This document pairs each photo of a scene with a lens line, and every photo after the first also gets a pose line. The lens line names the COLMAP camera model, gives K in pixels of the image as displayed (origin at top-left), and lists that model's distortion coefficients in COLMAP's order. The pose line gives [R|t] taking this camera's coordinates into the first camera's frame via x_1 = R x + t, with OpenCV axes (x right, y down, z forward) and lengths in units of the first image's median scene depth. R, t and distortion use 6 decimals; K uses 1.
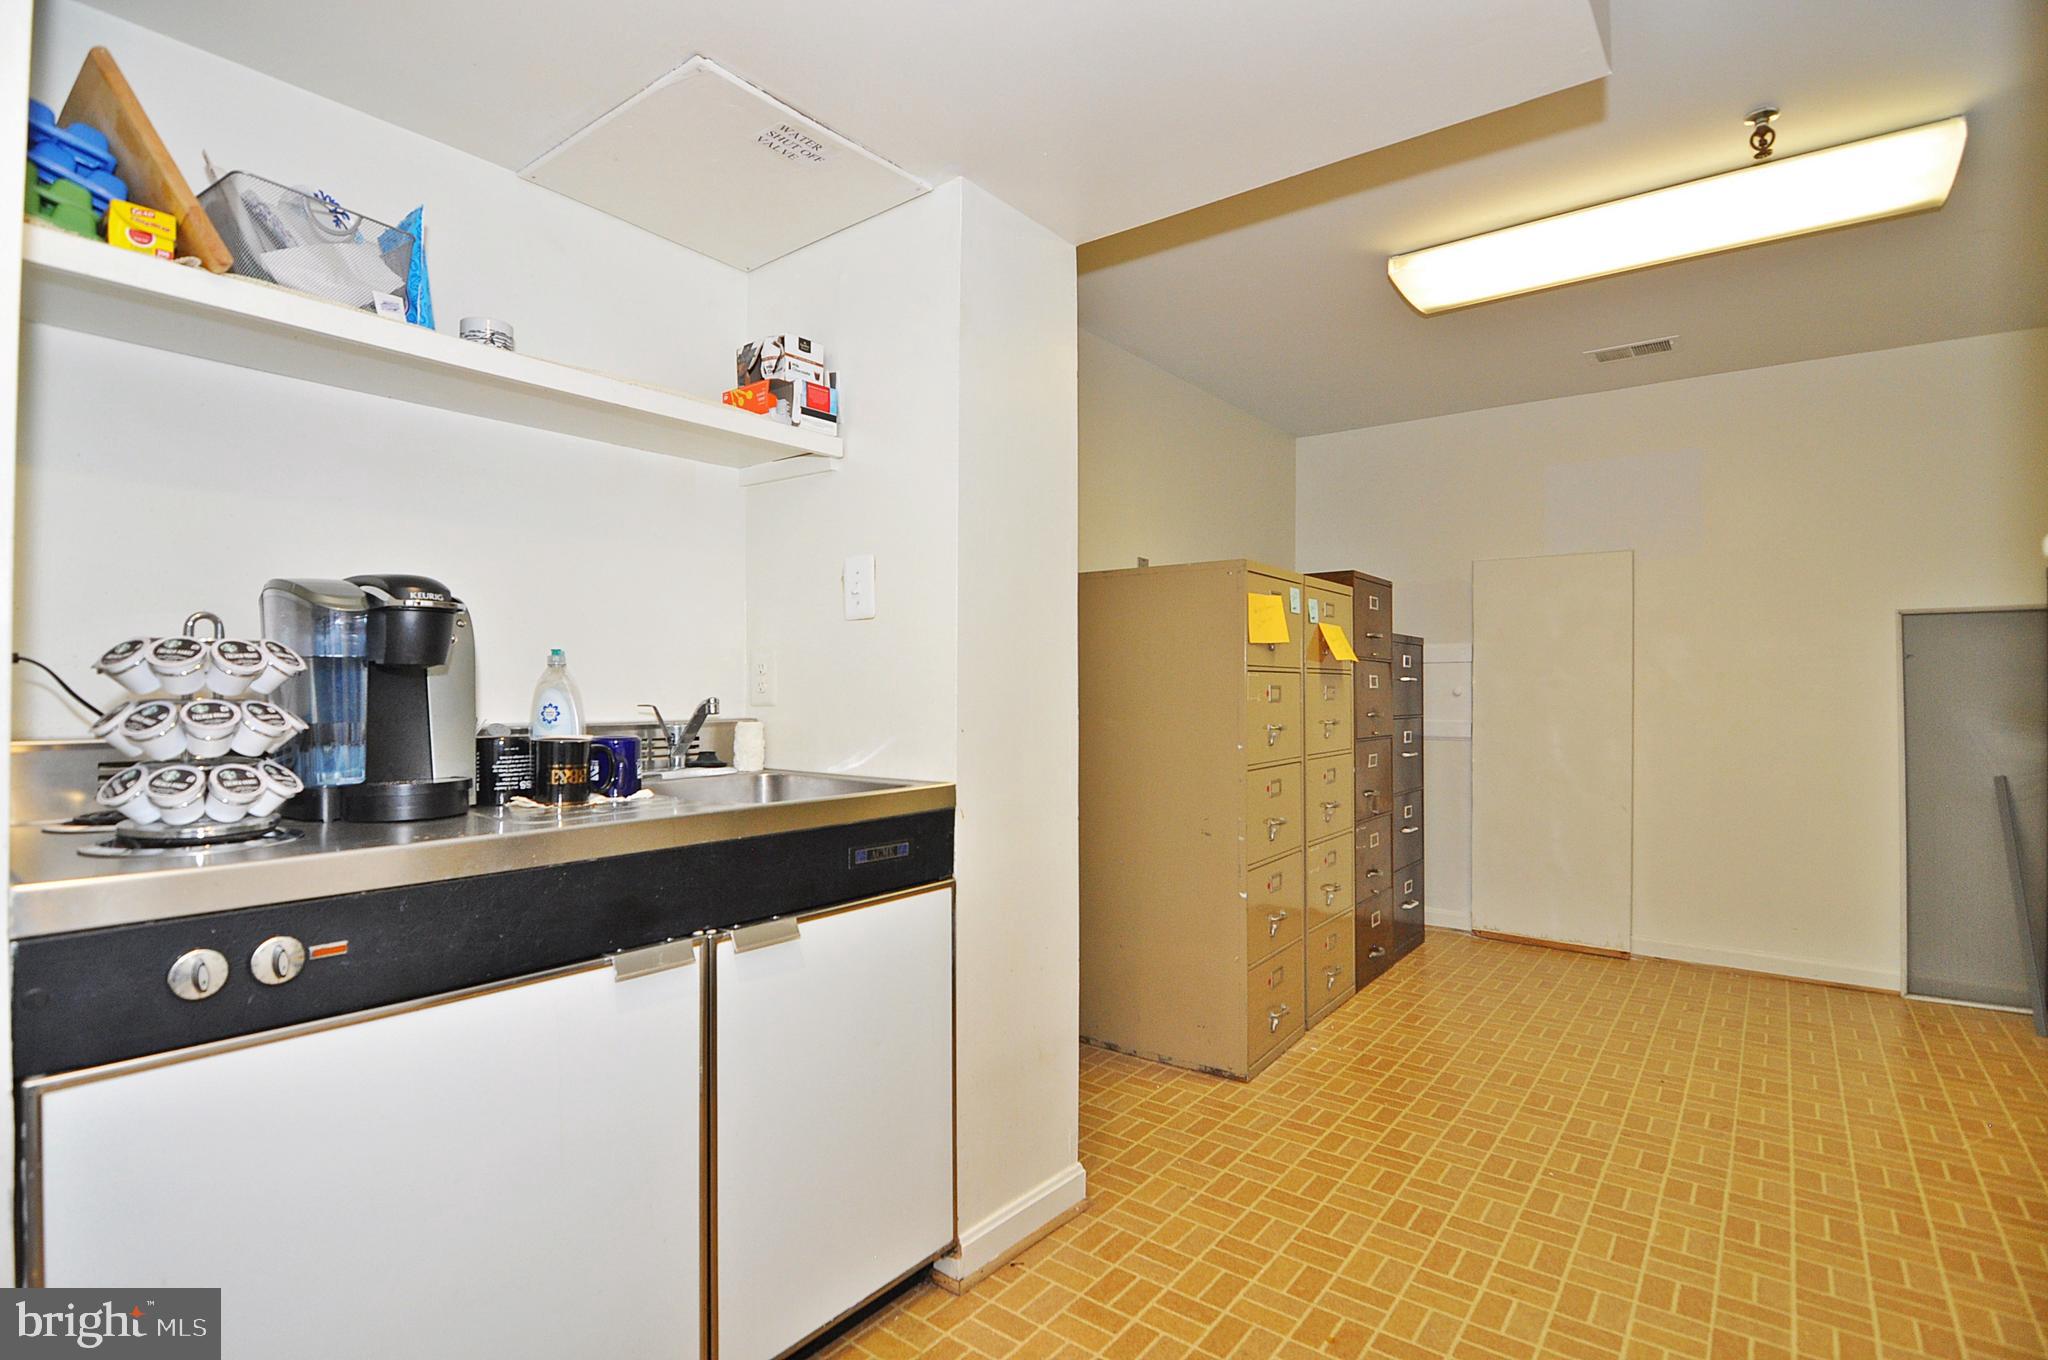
lens RADIAL K [[982.3, 0, 1021.1], [0, 982.3, 677.9], [0, 0, 1]] dist [-0.015091, -0.003907]
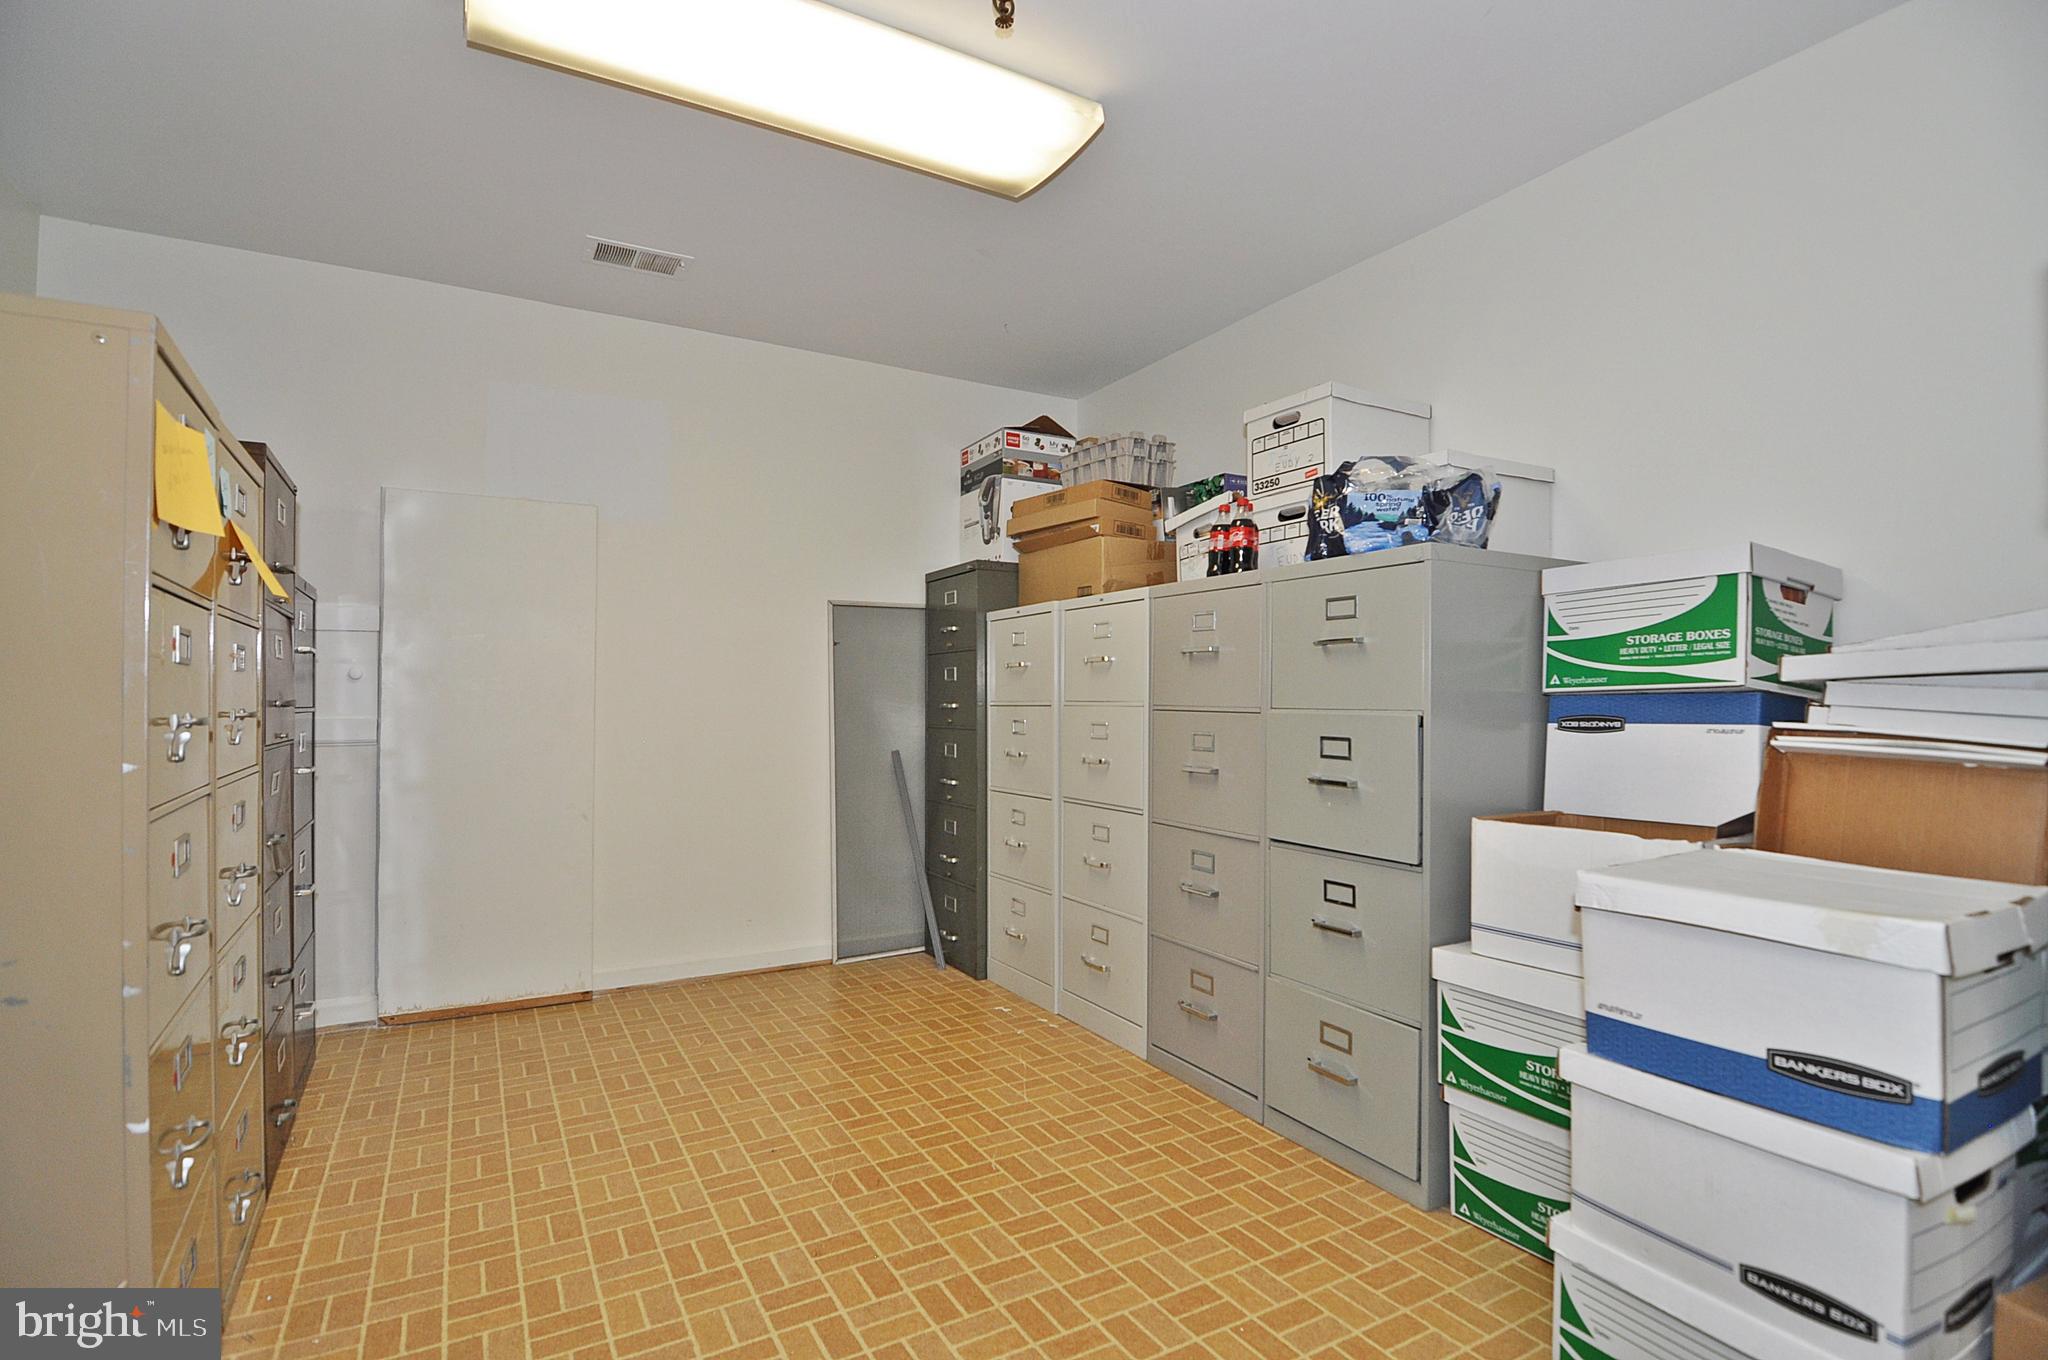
lens RADIAL K [[982.3, 0, 1025.2], [0, 982.3, 676.6], [0, 0, 1]] dist [-0.015091, -0.003907]
pose [[0.379180, 0.014151, 0.925215, -0.006952], [-0.005658, 0.999900, -0.012974, 0.029325], [-0.925306, -0.000316, 0.379222, 0.414601]]
